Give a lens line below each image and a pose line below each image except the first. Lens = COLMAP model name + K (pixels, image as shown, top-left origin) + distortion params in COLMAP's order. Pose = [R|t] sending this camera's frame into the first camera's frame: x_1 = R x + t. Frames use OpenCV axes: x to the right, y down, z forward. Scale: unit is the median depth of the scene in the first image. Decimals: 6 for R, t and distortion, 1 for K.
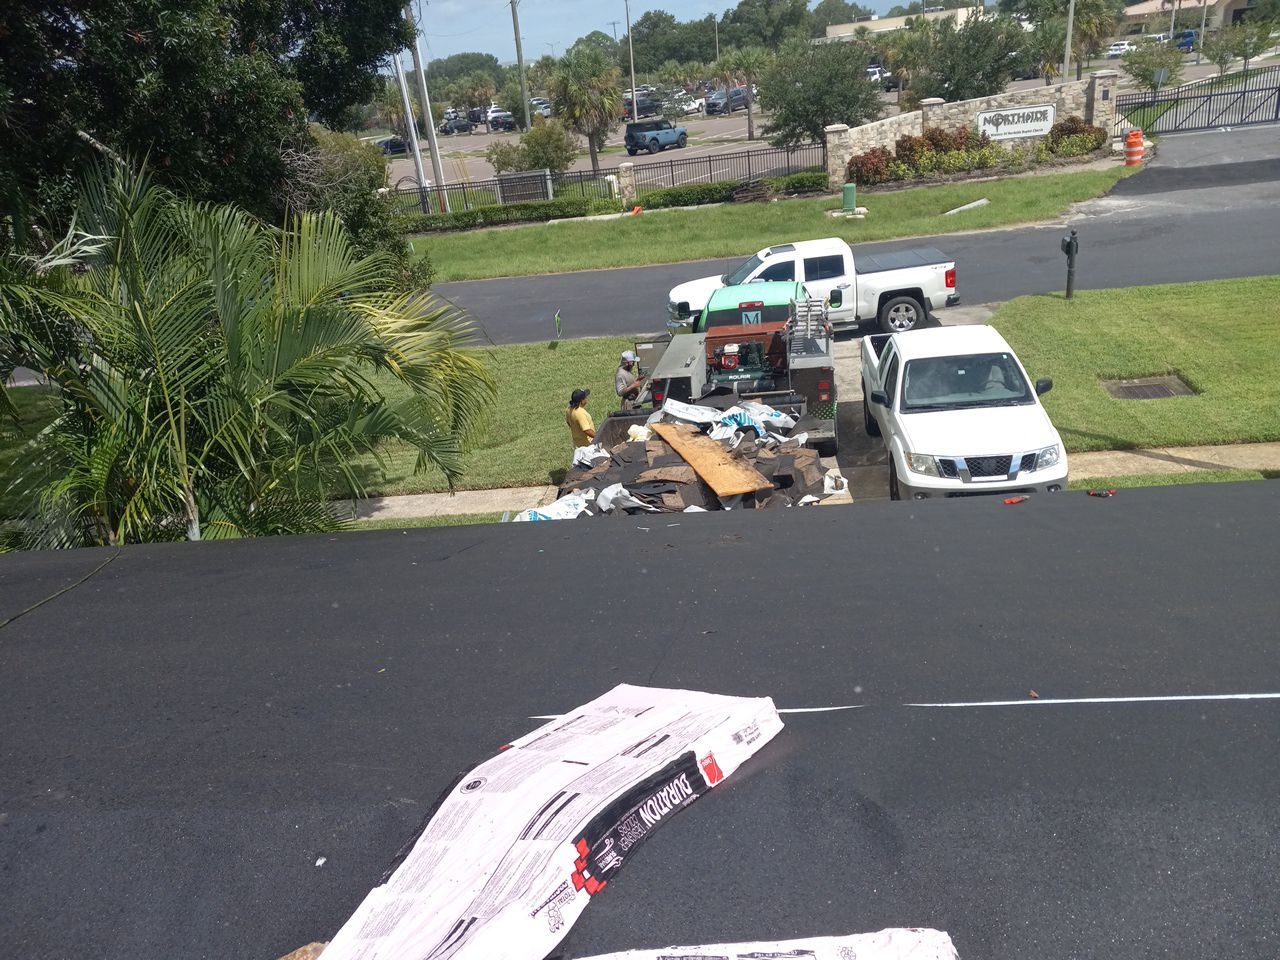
lens RADIAL K [[966.2, 0, 635.6], [0, 966.2, 486.1], [0, 0, 1]] dist [-0.029489, -0.004501]
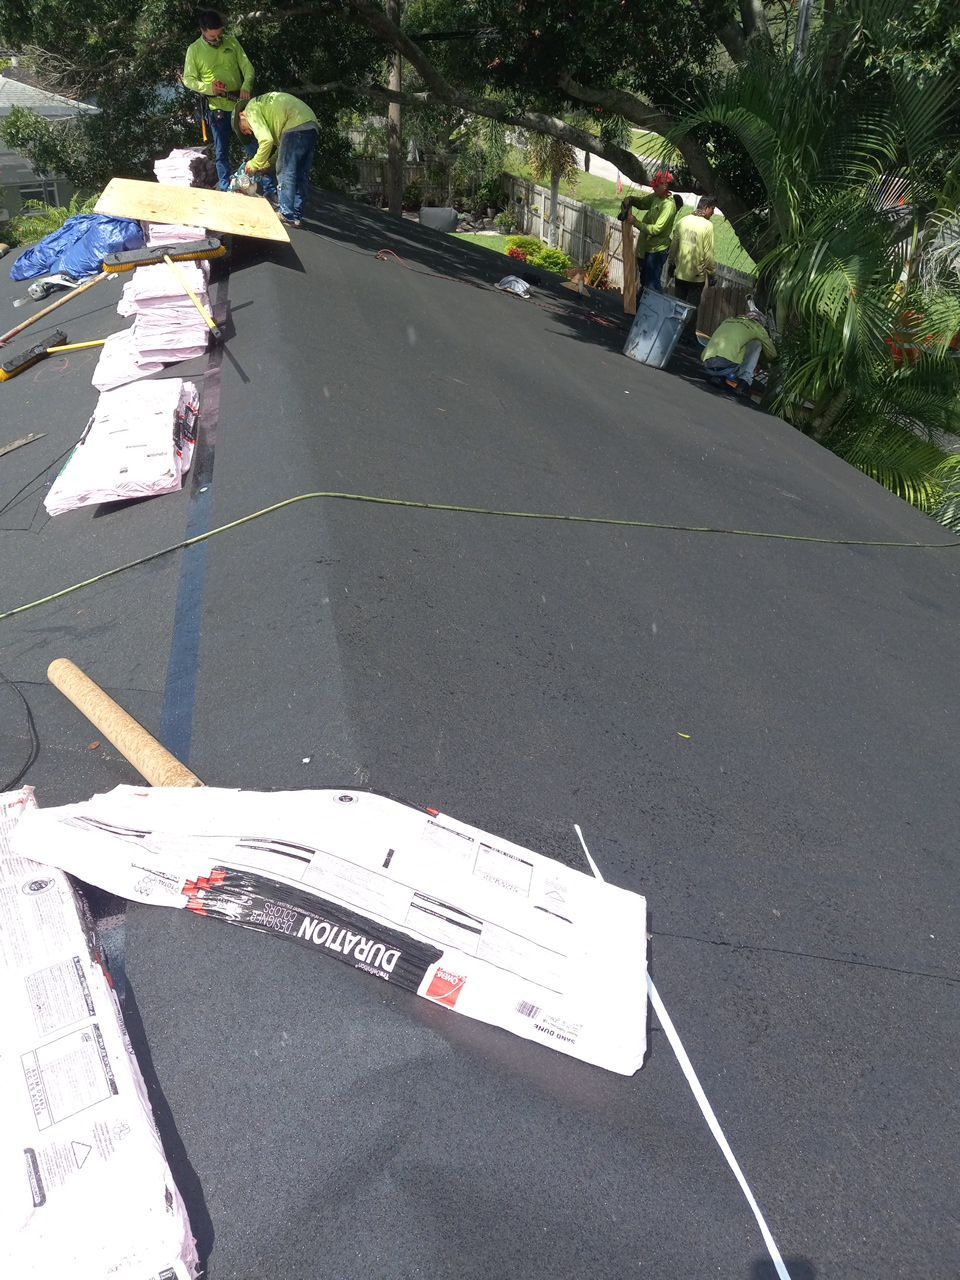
lens RADIAL K [[966.2, 0, 474.5], [0, 966.2, 639.6], [0, 0, 1]] dist [-0.029489, -0.004501]
pose [[0.309497, 0.572775, -0.759039, 0.588462], [-0.419937, 0.798505, 0.431327, -0.353091], [0.853150, 0.185254, 0.487664, 0.568096]]
